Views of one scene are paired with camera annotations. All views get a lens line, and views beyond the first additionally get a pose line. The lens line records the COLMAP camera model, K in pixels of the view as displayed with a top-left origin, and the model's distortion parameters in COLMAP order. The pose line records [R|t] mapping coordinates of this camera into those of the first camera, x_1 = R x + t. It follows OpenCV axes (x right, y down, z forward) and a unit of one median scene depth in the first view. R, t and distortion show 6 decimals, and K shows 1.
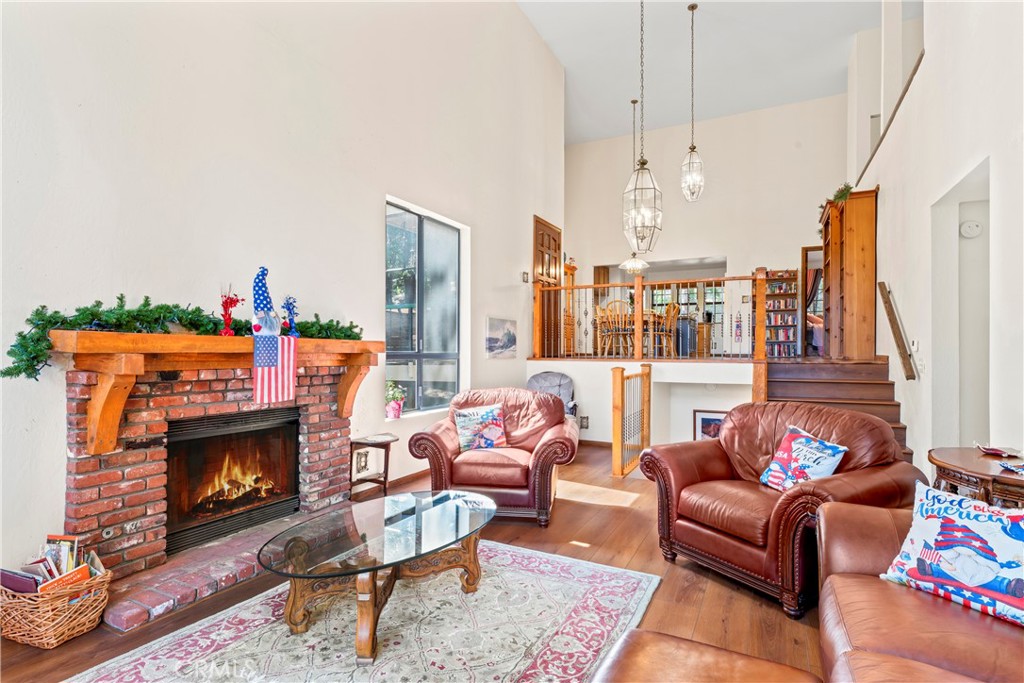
lens RADIAL K [[522.8, 0, 505.7], [0, 522.8, 348.6], [0, 0, 1]] dist [0.006487, -0.000269]
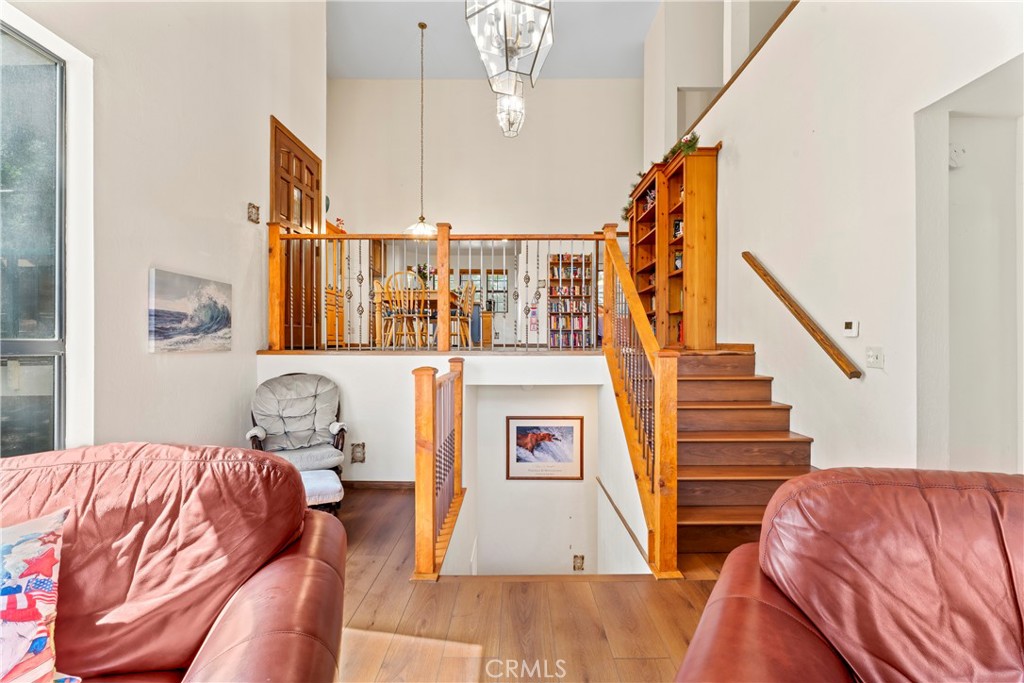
lens RADIAL K [[462.0, 0, 512.7], [0, 462.0, 343.8], [0, 0, 1]] dist [-0.003457, -0.000315]
pose [[0.888223, -0.002846, 0.459403, 0.064929], [-0.000323, 0.999977, 0.006821, 0.007182], [-0.459412, -0.006207, 0.888202, 0.451151]]
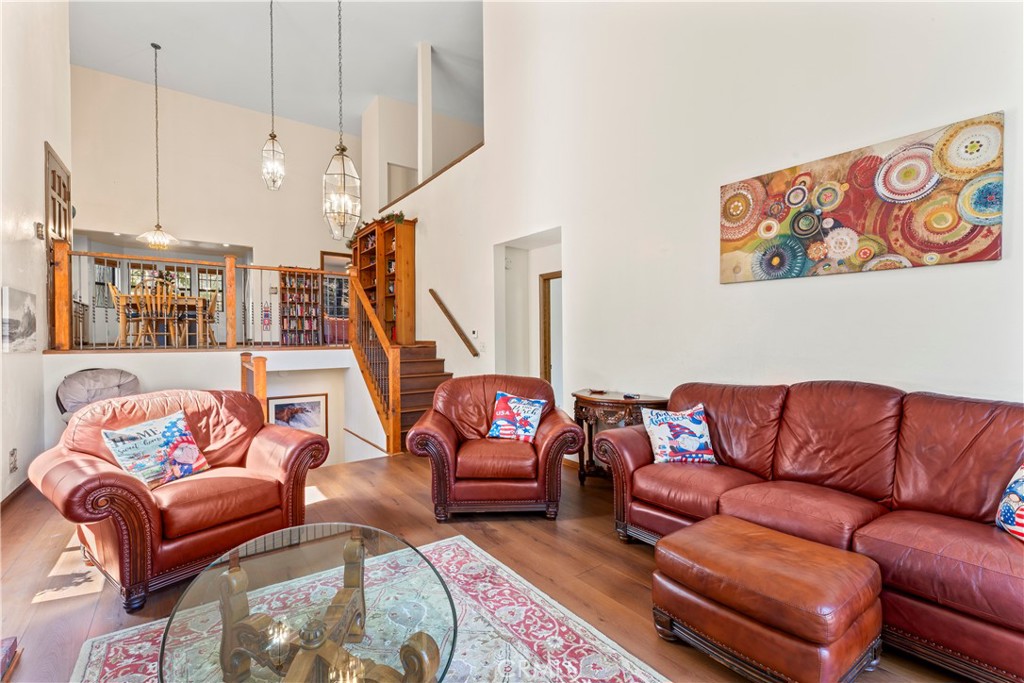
lens RADIAL K [[462.0, 0, 515.0], [0, 462.0, 344.3], [0, 0, 1]] dist [-0.003457, -0.000315]
pose [[0.438860, -0.016242, 0.898409, -0.254558], [0.002905, 0.999857, 0.016657, 0.001656], [-0.898551, -0.004700, 0.438844, 0.210512]]
